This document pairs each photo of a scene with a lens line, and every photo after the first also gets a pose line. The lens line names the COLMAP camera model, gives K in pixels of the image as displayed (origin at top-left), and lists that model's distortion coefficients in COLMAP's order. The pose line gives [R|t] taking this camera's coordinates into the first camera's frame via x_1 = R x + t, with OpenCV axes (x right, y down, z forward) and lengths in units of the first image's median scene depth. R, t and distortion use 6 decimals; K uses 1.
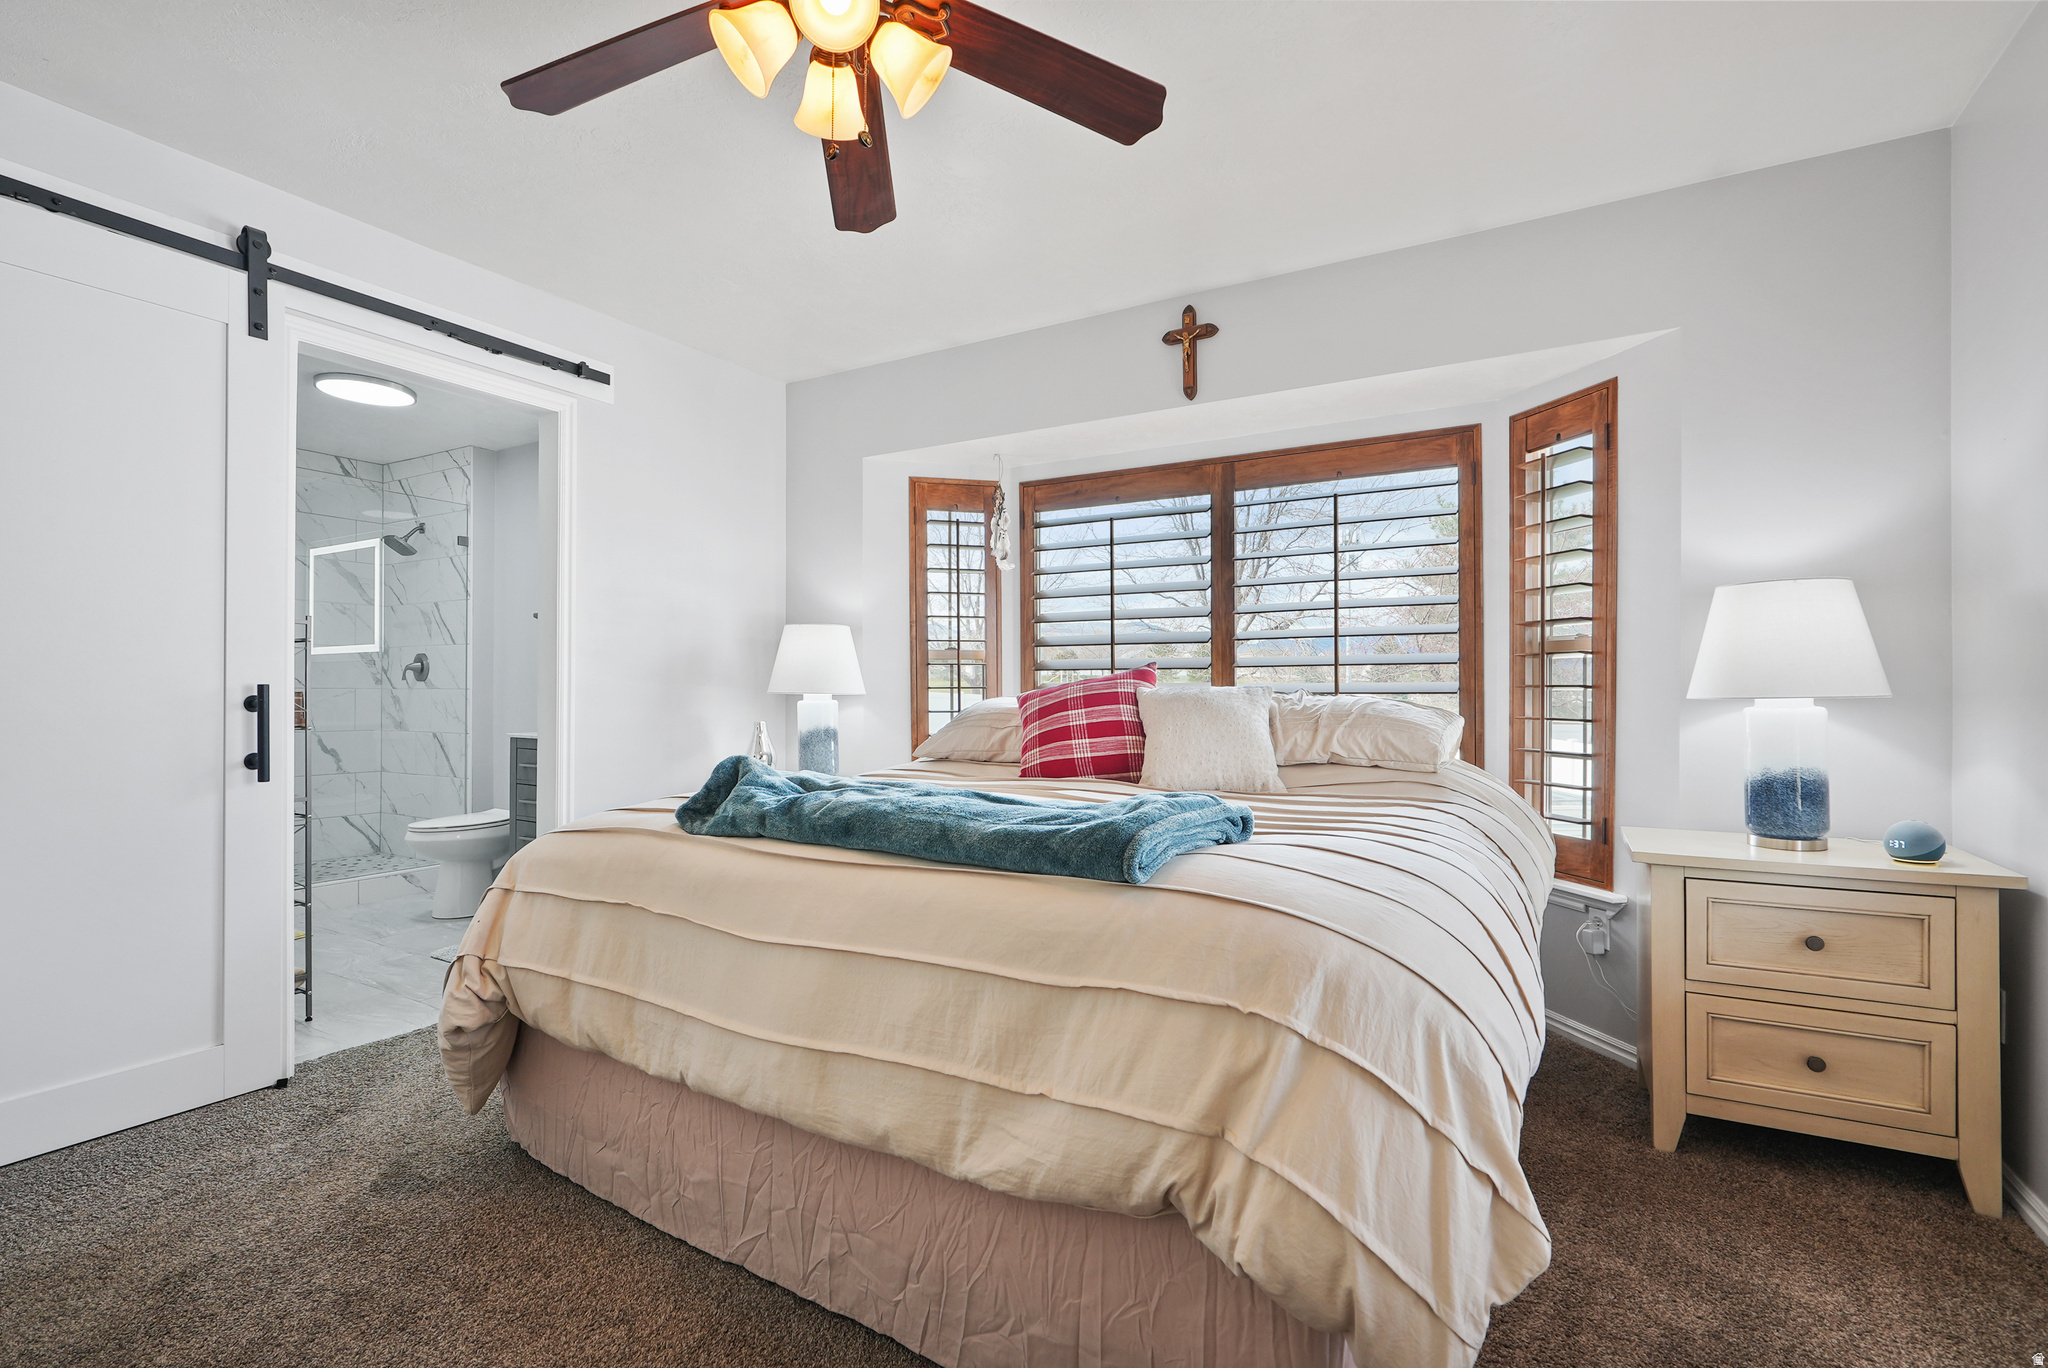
lens RADIAL K [[923.6, 0, 1025.1], [0, 923.6, 691.3], [0, 0, 1]] dist [0.000130, -0.000015]
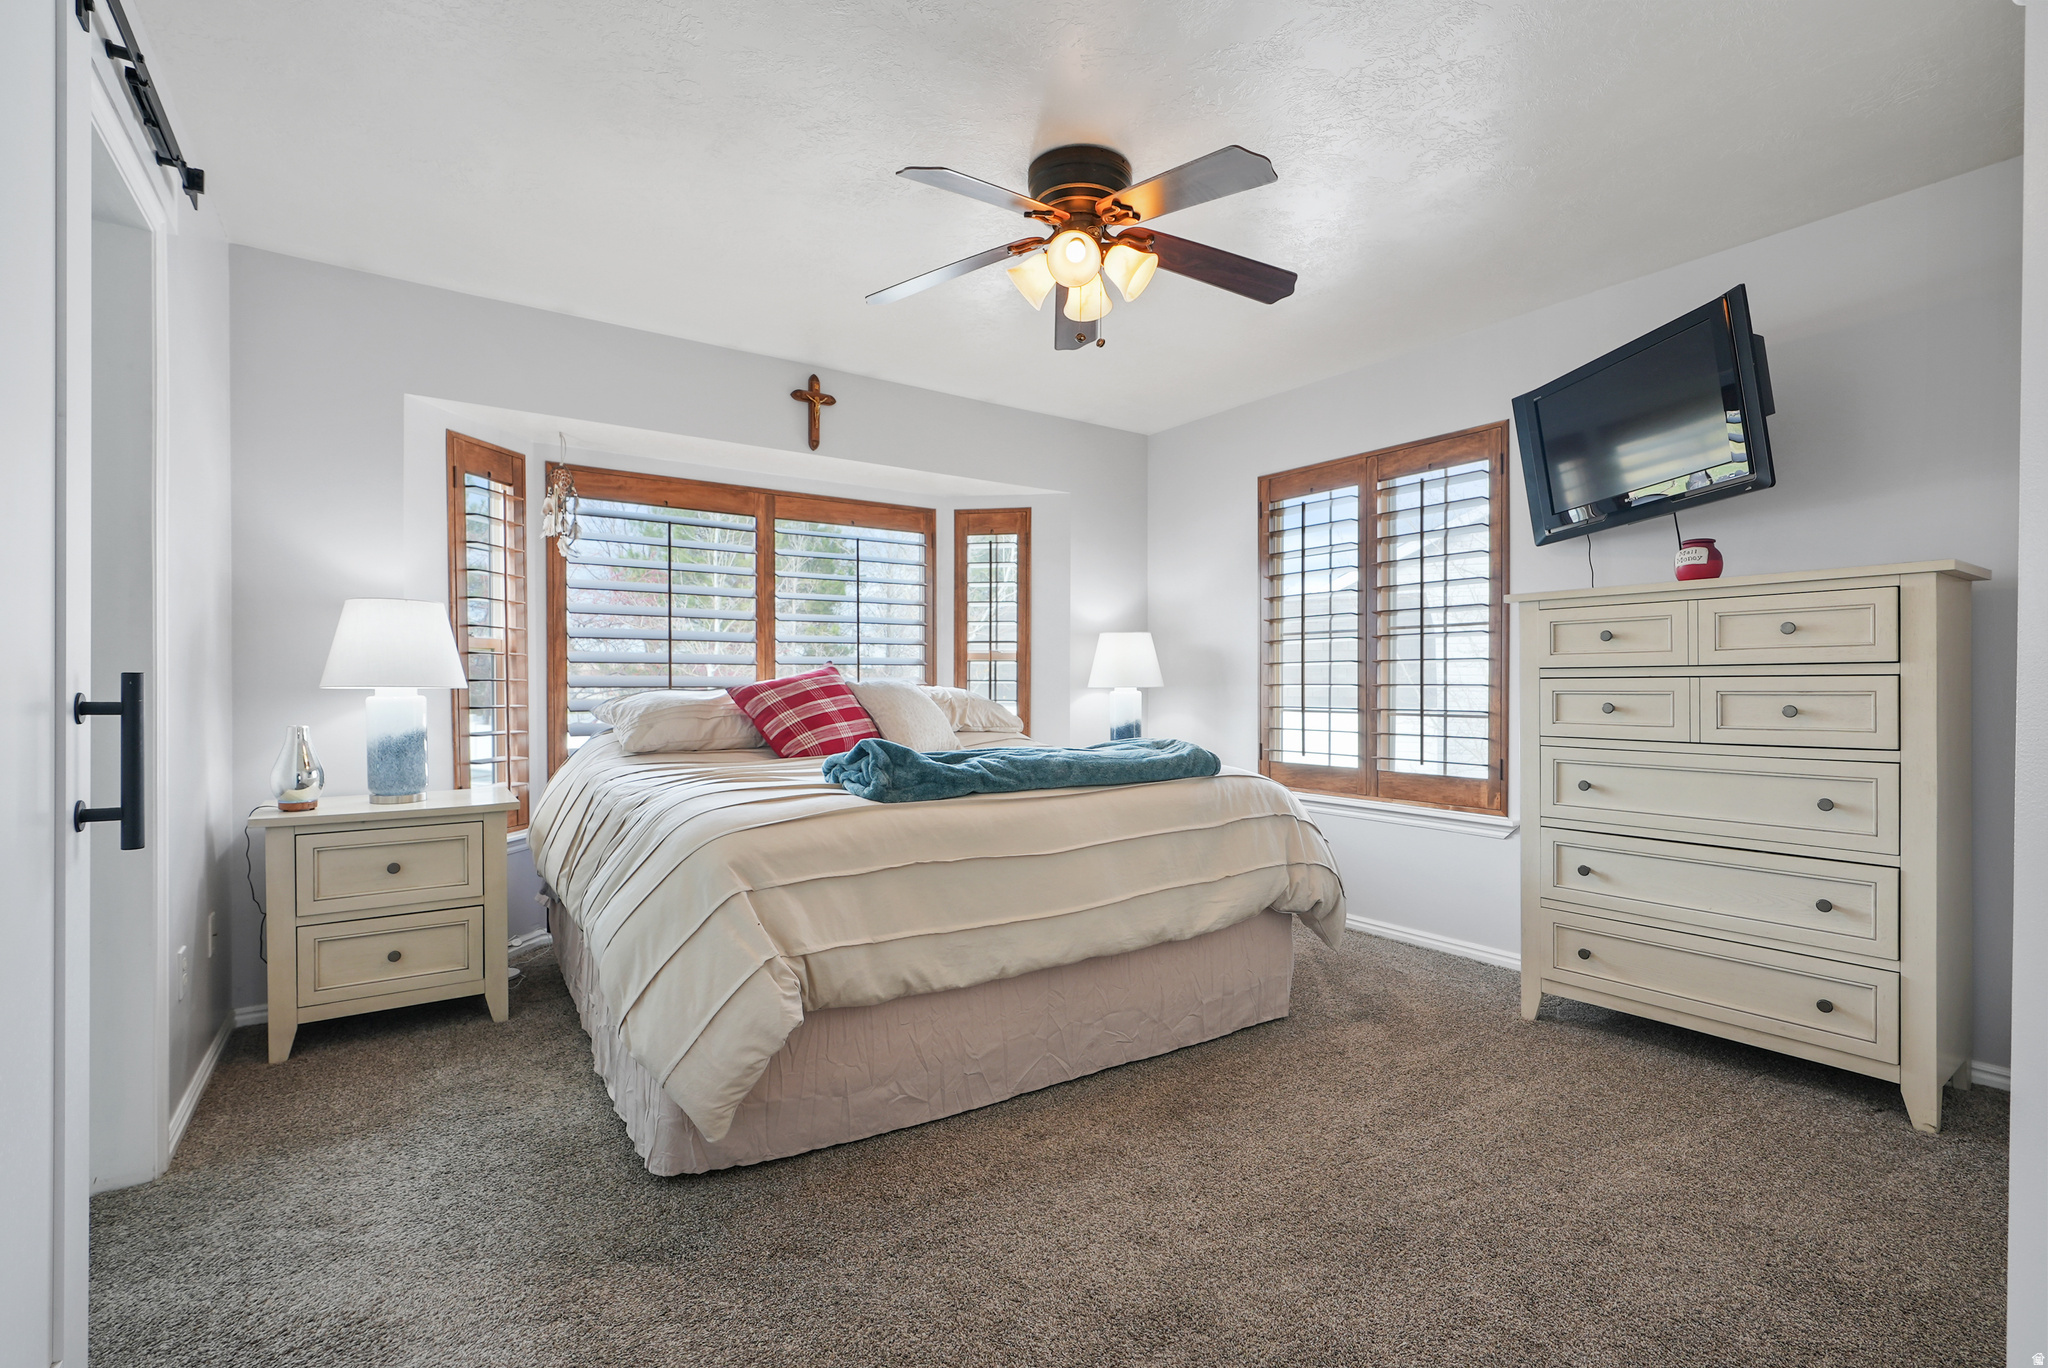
lens RADIAL K [[928.1, 0, 1028.0], [0, 928.1, 672.7], [0, 0, 1]] dist [-0.013624, 0.007818]
pose [[0.427935, 0.012693, 0.903720, -0.816920], [0.005063, 0.999852, -0.016441, 0.006736], [-0.903795, 0.011611, 0.427808, 0.206297]]
